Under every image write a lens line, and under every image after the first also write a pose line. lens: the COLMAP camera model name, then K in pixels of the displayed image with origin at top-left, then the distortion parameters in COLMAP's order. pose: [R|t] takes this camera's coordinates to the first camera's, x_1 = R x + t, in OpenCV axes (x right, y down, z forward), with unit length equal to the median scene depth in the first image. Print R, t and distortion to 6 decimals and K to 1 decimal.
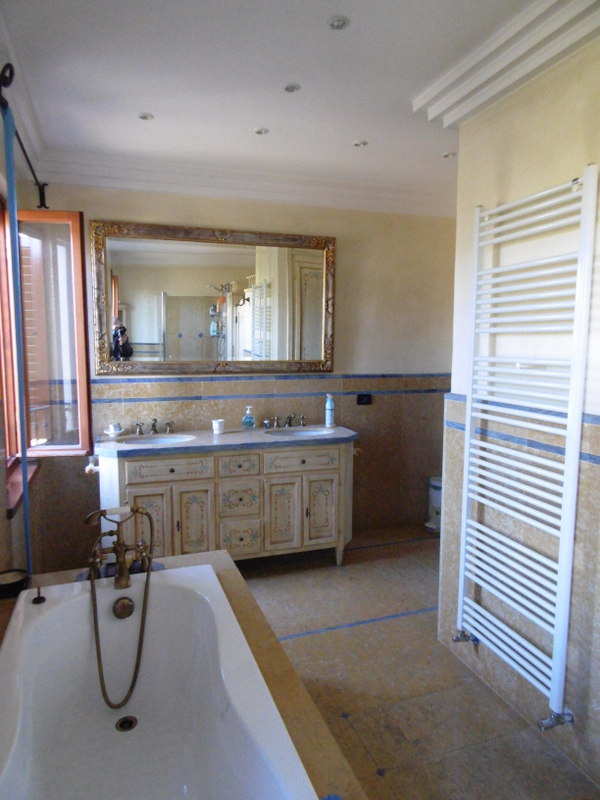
lens RADIAL K [[529.6, 0, 299.4], [0, 529.6, 400.8], [0, 0, 1]] dist [0.016940, -0.013923]
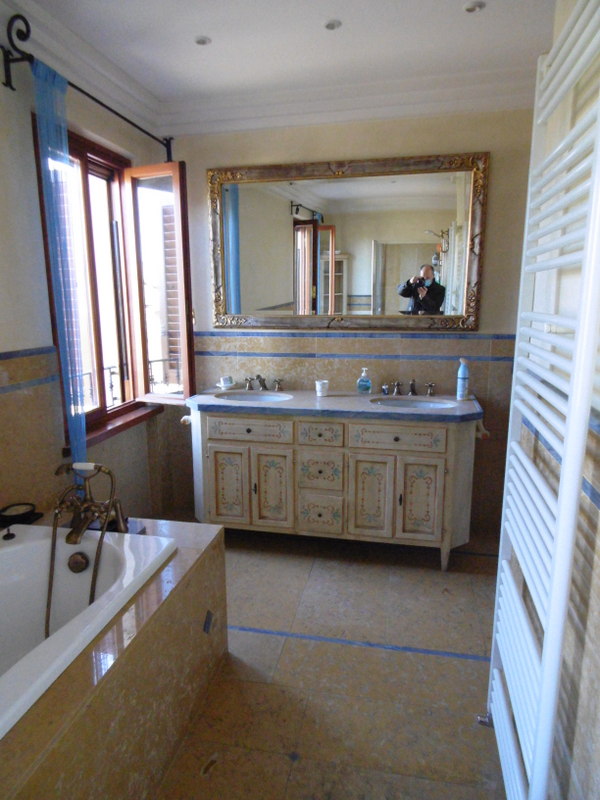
lens RADIAL K [[529.6, 0, 299.9], [0, 529.6, 400.3], [0, 0, 1]] dist [0.016940, -0.013923]
pose [[0.854628, 0.093960, -0.510669, 0.282487], [-0.049676, 0.993775, 0.099714, -0.019471], [0.516859, -0.059851, 0.853976, 0.209921]]
